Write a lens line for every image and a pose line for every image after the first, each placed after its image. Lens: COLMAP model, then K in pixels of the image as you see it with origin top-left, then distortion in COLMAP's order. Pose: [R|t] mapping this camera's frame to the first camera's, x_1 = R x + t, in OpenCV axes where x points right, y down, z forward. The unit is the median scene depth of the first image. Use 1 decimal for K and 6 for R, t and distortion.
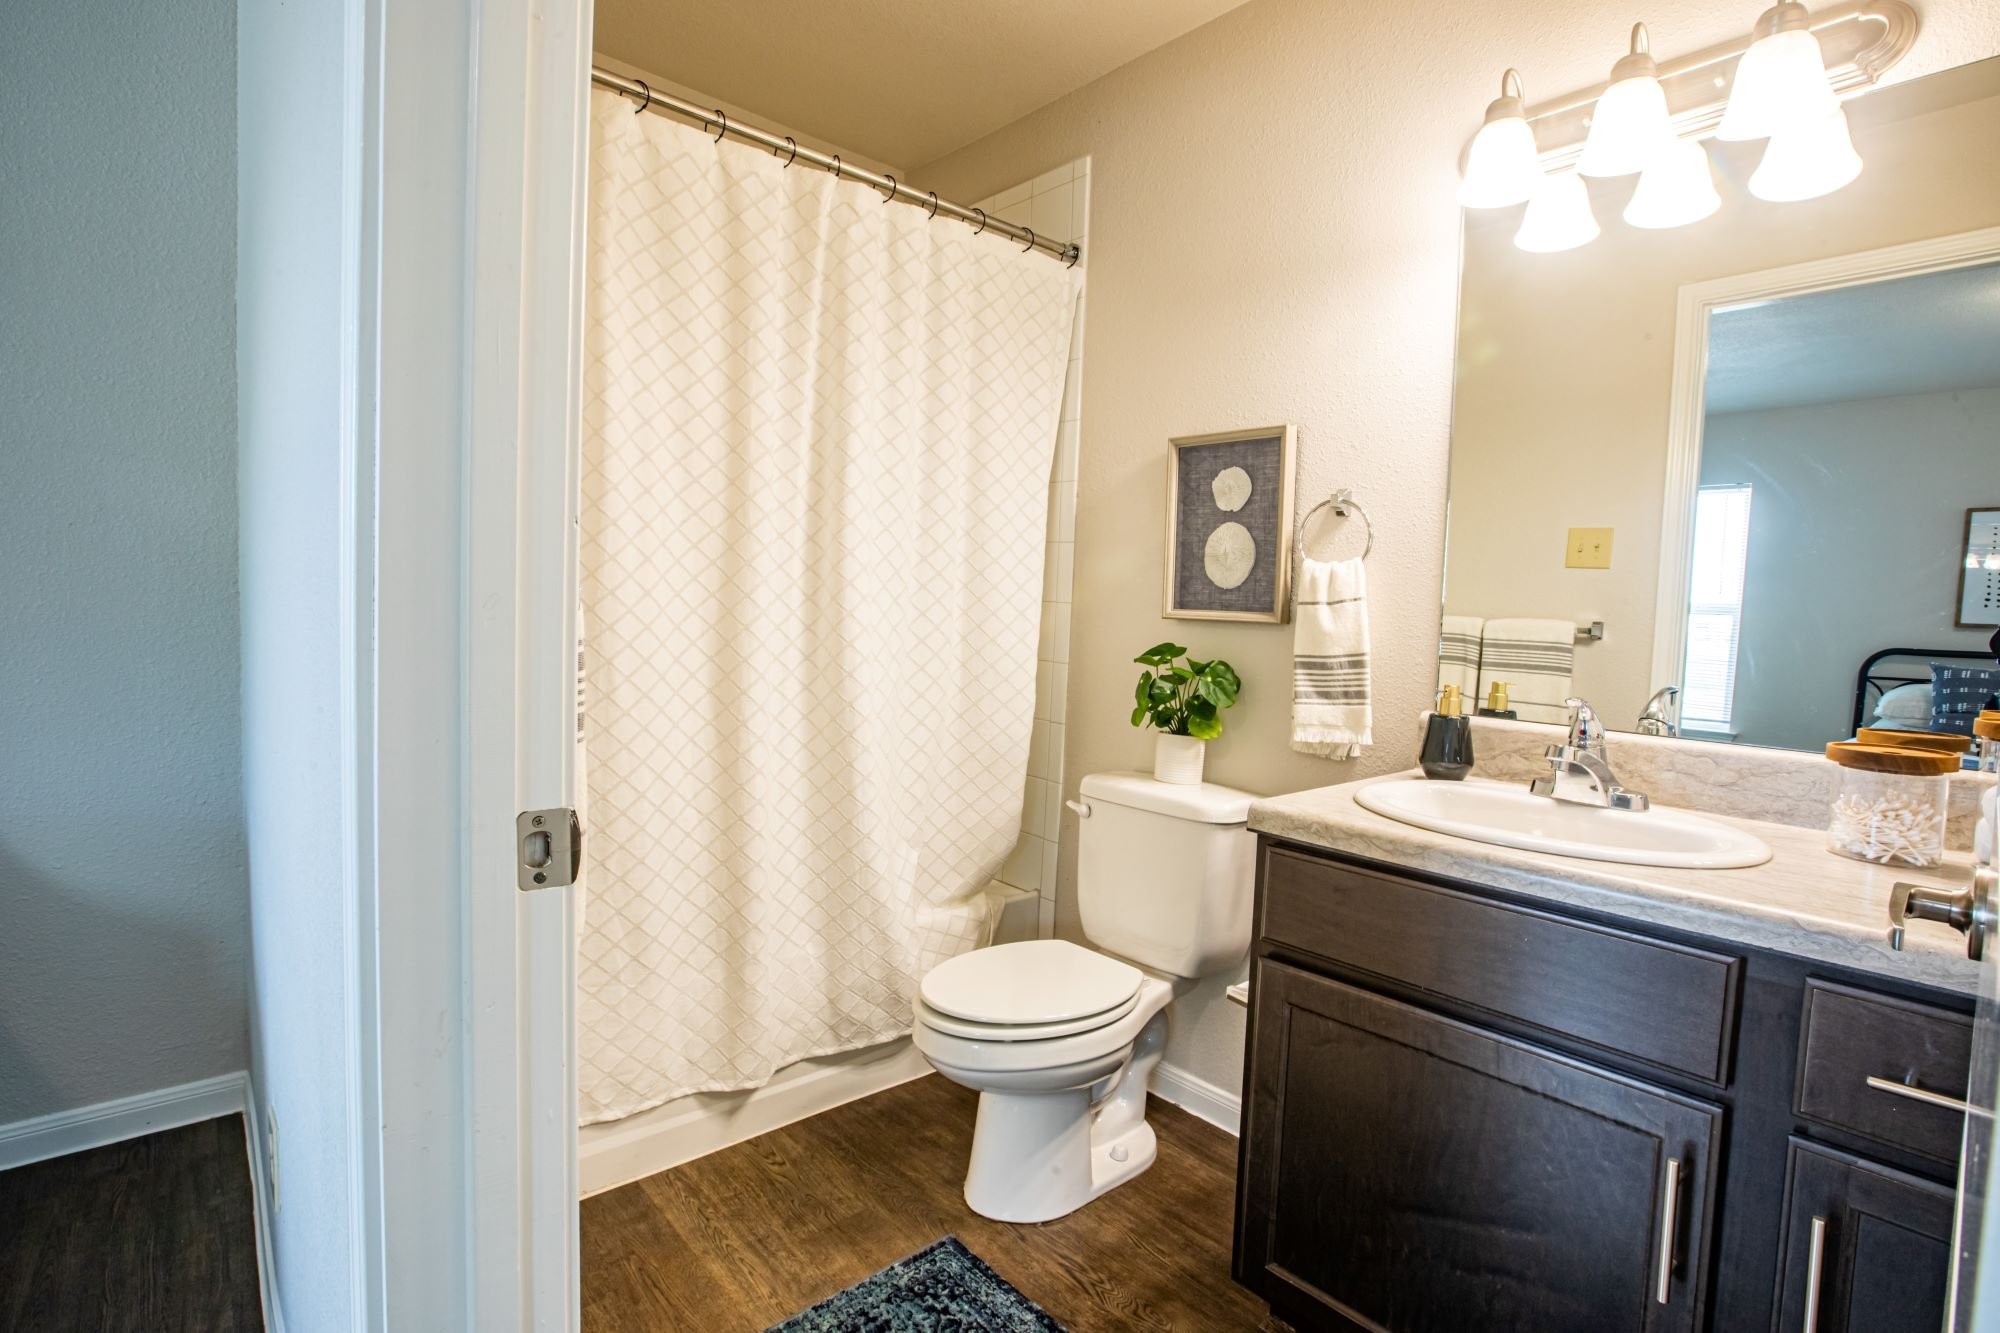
lens RADIAL K [[955.3, 0, 997.8], [0, 955.3, 666.6], [0, 0, 1]] dist [-0.033855, -0.000130]
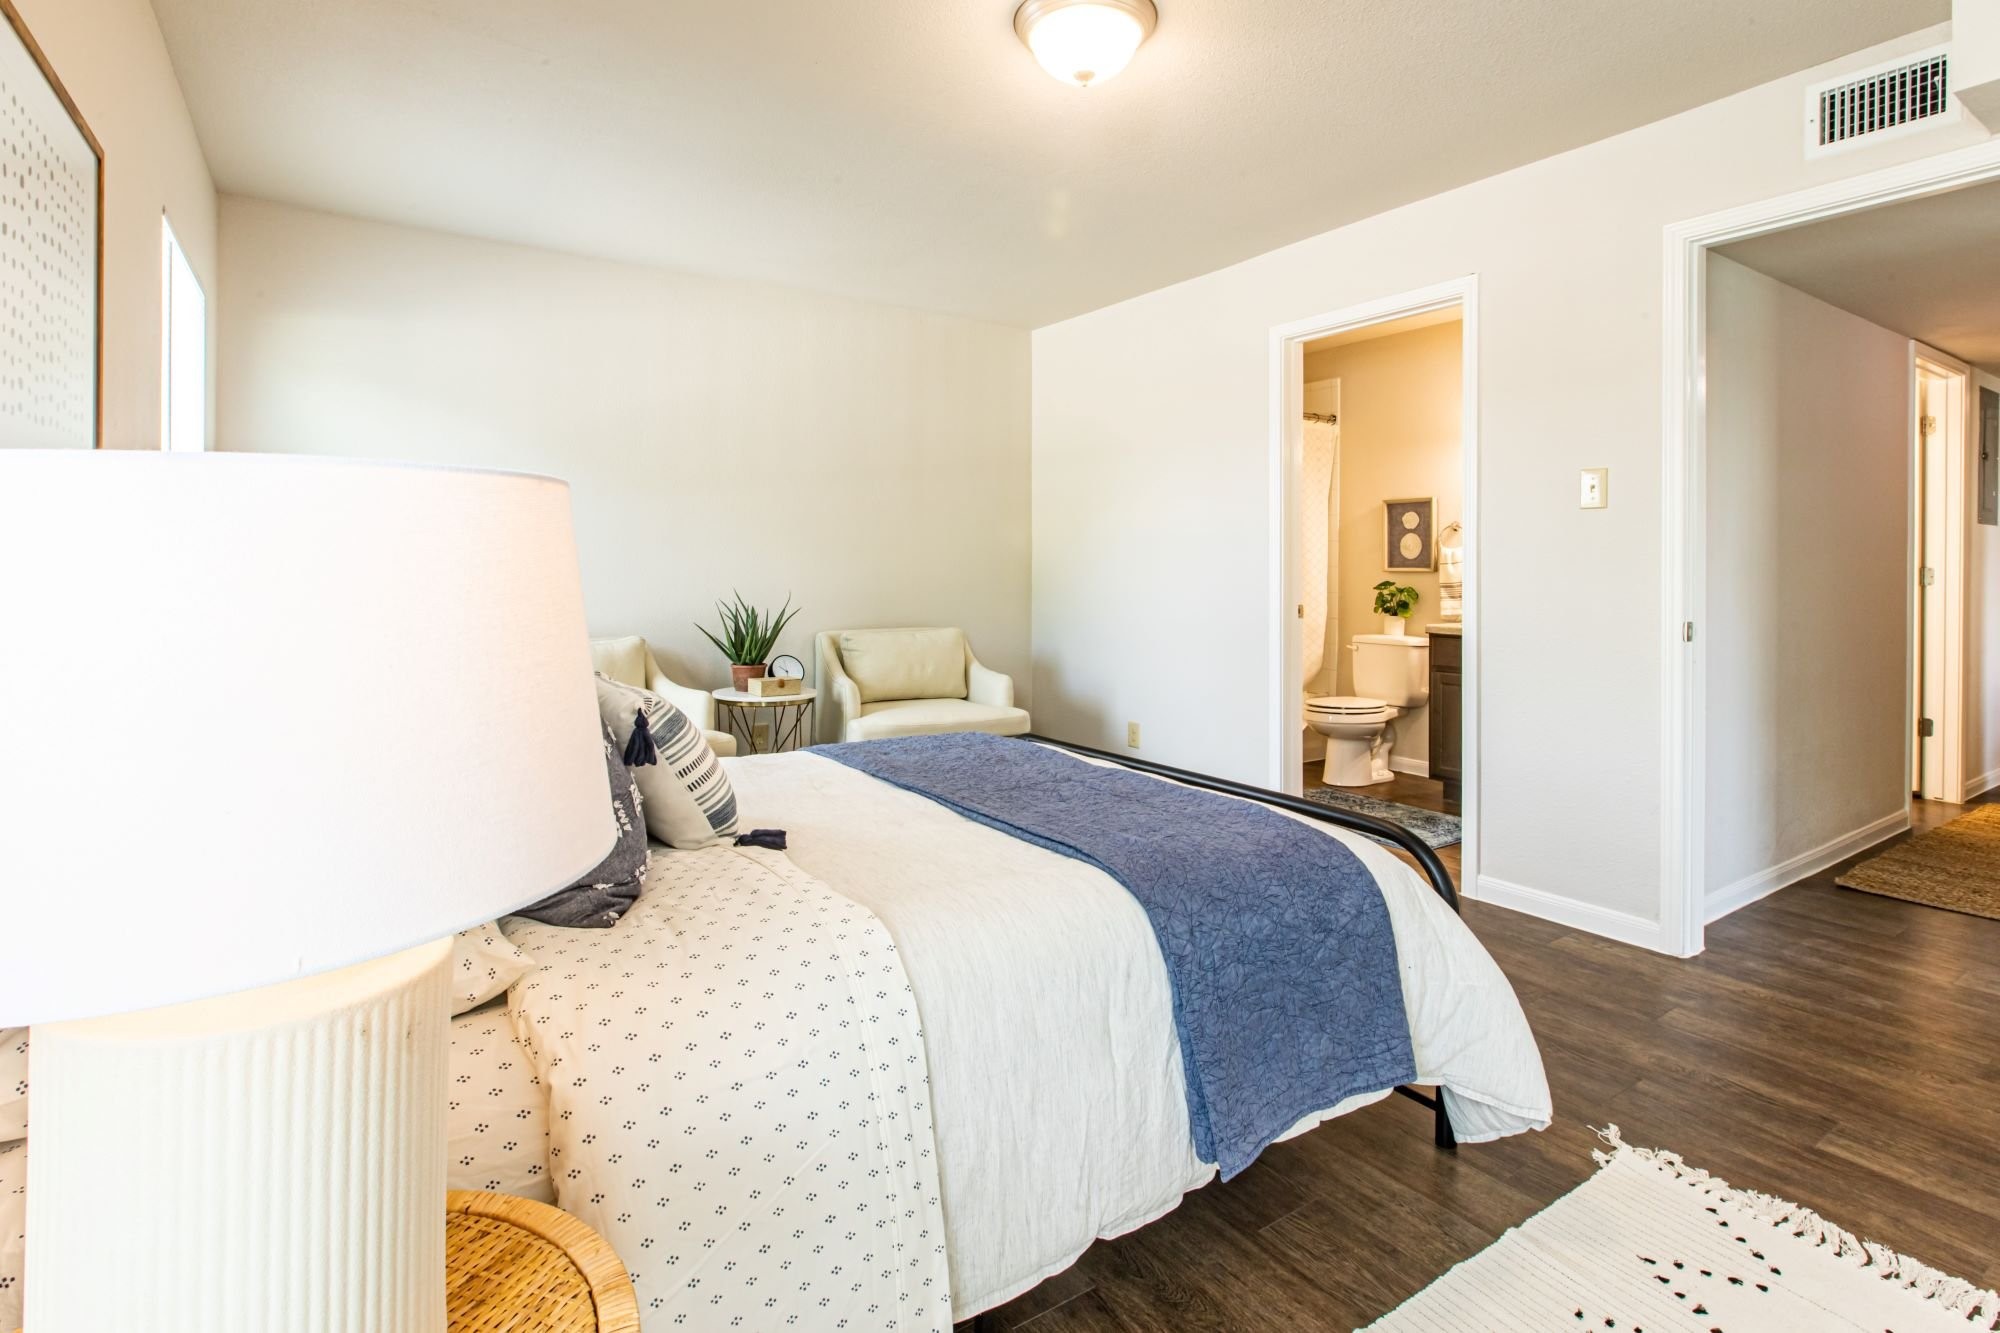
lens RADIAL K [[955.3, 0, 975.6], [0, 955.3, 571.7], [0, 0, 1]] dist [-0.033855, -0.000130]
pose [[0.987320, -0.025654, -0.156653, -0.518660], [0.013839, 0.997008, -0.076050, 0.130768], [0.158136, 0.072918, 0.984721, -1.702735]]
